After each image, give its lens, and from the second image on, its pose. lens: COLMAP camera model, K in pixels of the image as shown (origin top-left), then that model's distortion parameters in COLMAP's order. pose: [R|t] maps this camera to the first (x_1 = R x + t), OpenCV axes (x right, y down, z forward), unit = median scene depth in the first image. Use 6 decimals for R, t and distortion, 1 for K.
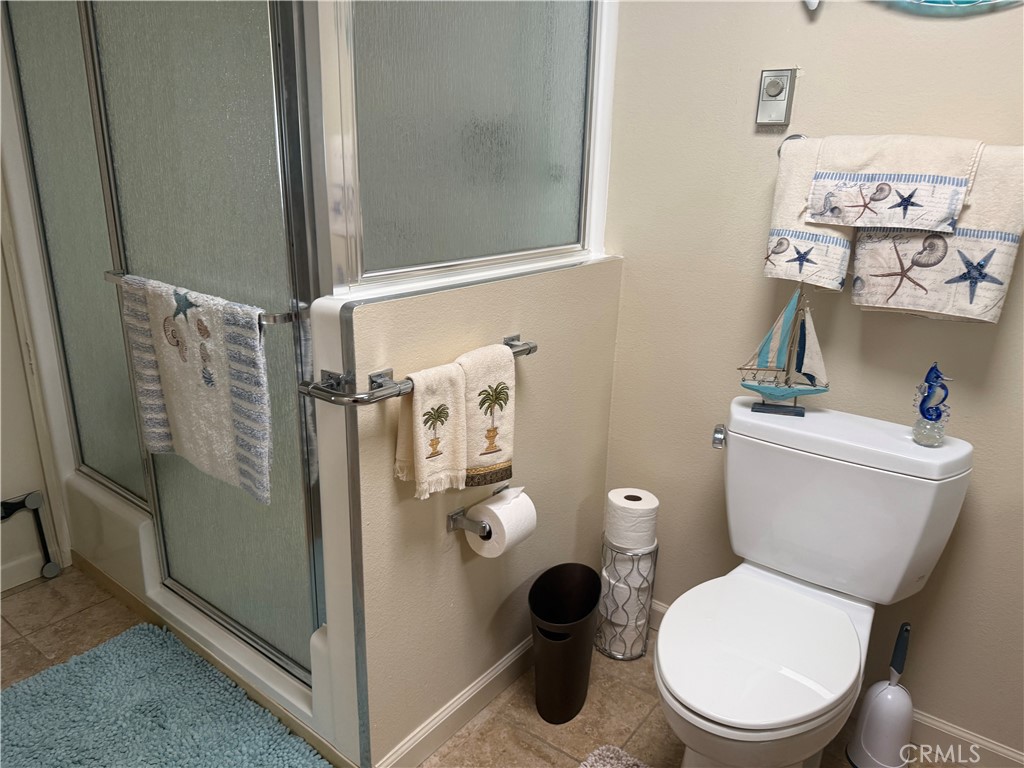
lens RADIAL K [[721.9, 0, 514.4], [0, 721.9, 385.5], [0, 0, 1]] dist [0.029757, -0.044463]
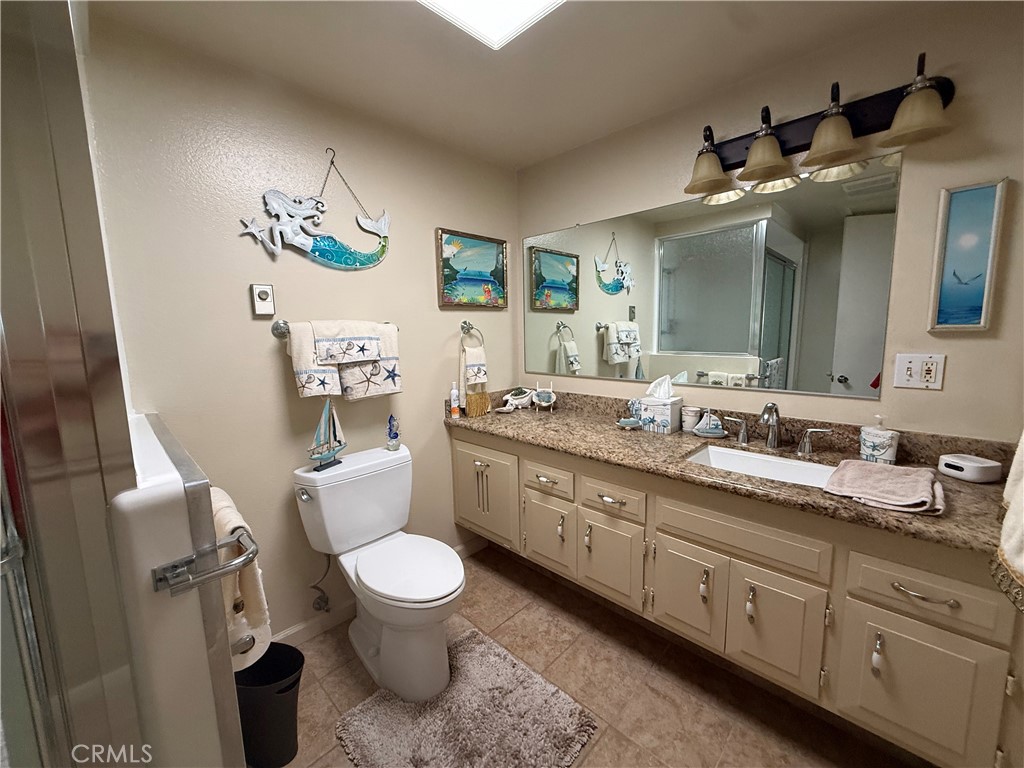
lens RADIAL K [[411.5, 0, 510.0], [0, 411.5, 383.2], [0, 0, 1]] dist [-0.000080, 0.000092]
pose [[0.125458, -0.156836, 0.979624, -0.618121], [0.327741, 0.938541, 0.108285, -0.135982], [-0.936401, 0.307478, 0.169149, 0.377464]]
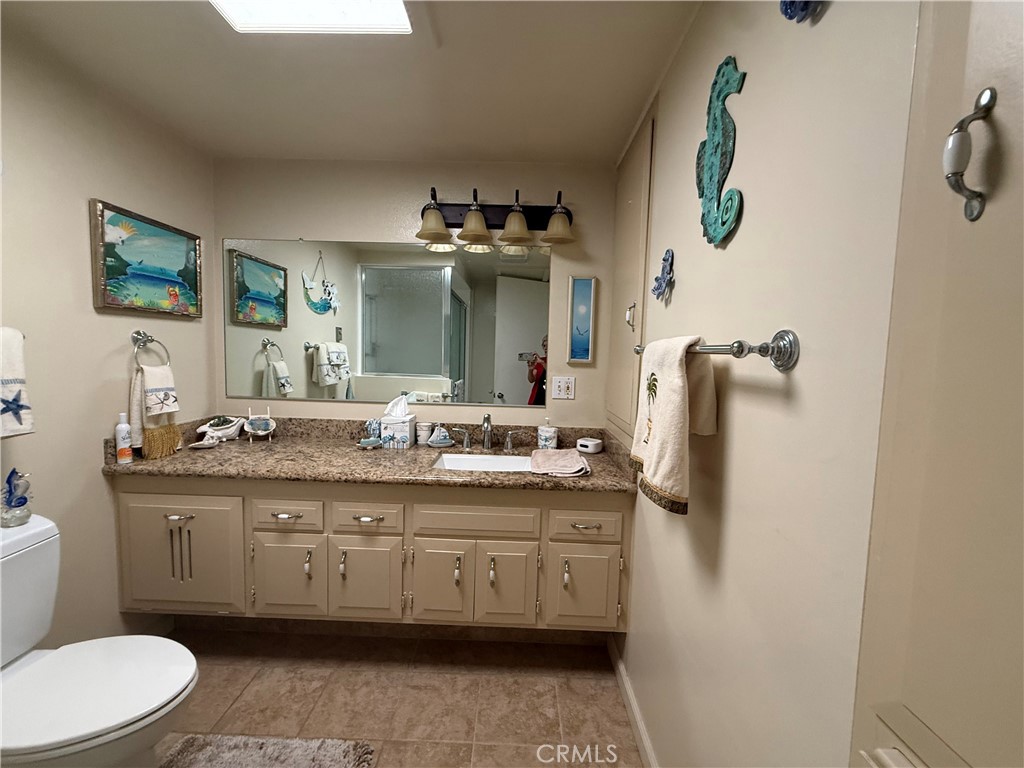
lens RADIAL K [[411.5, 0, 512.4], [0, 411.5, 383.4], [0, 0, 1]] dist [-0.000080, 0.000092]
pose [[-0.588910, -0.103910, 0.801491, -0.644006], [0.204983, 0.940069, 0.272491, -0.205616], [-0.781771, 0.324765, -0.532317, 0.572466]]
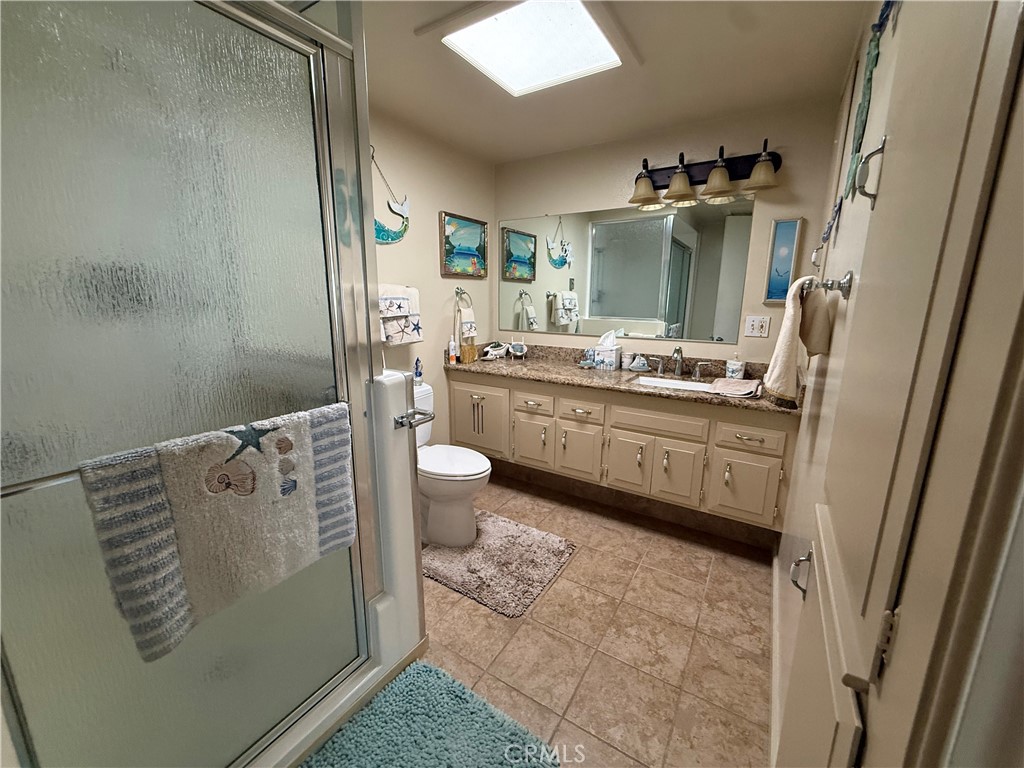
lens RADIAL K [[411.5, 0, 511.5], [0, 411.5, 383.6], [0, 0, 1]] dist [-0.000080, 0.000092]
pose [[-0.081062, -0.233653, 0.968935, -1.105226], [0.297490, 0.922151, 0.247259, -0.230876], [-0.951277, 0.308292, -0.005242, 0.642764]]
